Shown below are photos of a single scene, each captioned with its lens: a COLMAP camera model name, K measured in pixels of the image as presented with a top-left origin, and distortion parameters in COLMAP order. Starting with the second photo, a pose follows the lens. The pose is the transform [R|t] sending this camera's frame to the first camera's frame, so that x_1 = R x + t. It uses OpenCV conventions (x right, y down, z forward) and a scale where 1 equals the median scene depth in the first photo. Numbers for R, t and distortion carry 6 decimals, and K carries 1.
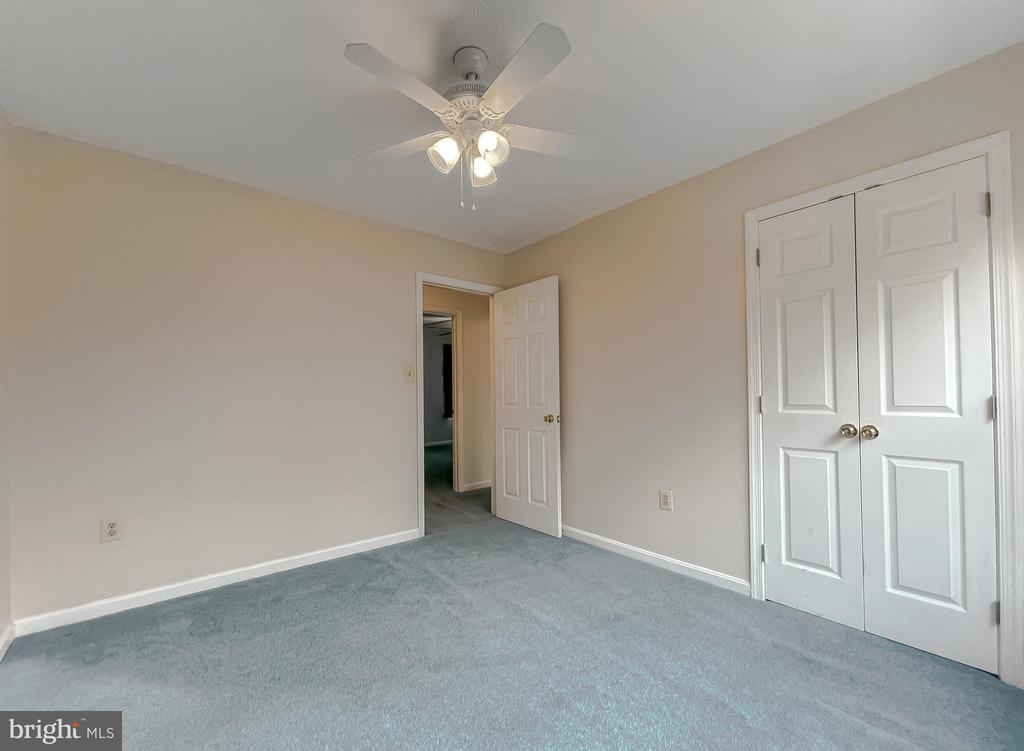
lens RADIAL K [[455.5, 0, 510.9], [0, 455.5, 385.2], [0, 0, 1]] dist [0.005527, 0.000290]
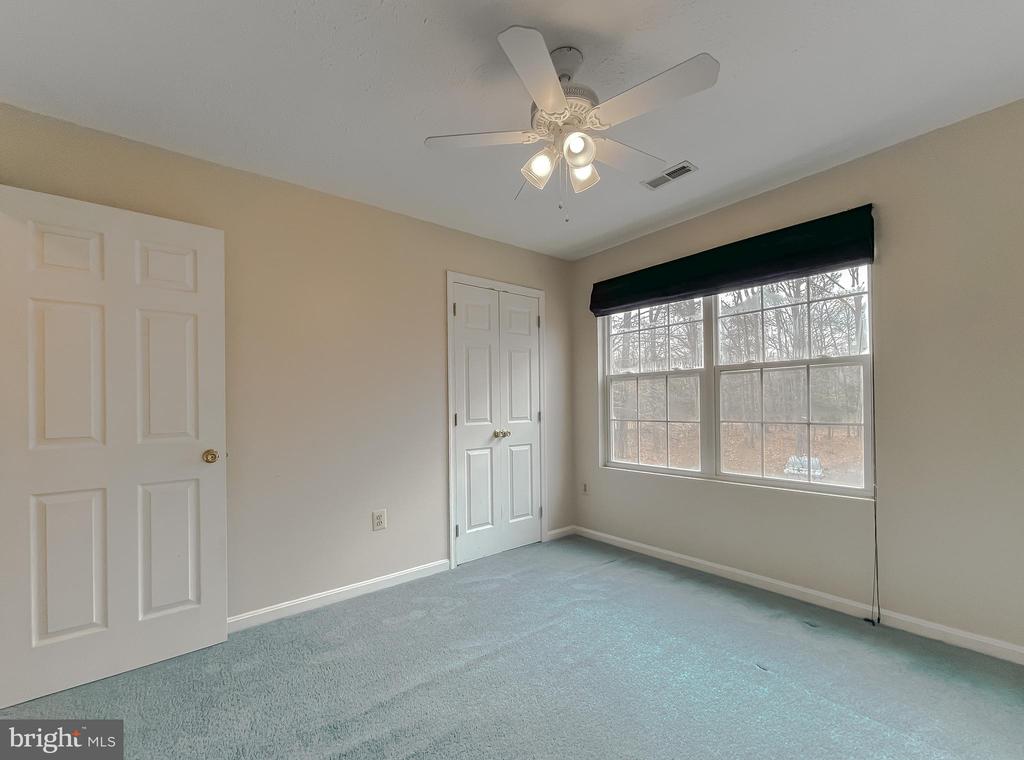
lens RADIAL K [[455.5, 0, 508.0], [0, 455.5, 400.1], [0, 0, 1]] dist [0.005527, 0.000290]
pose [[-0.026883, 0.031426, 0.999144, -0.769591], [0.006648, 0.999489, -0.031258, 0.026850], [-0.999616, 0.005802, -0.027078, 0.856767]]
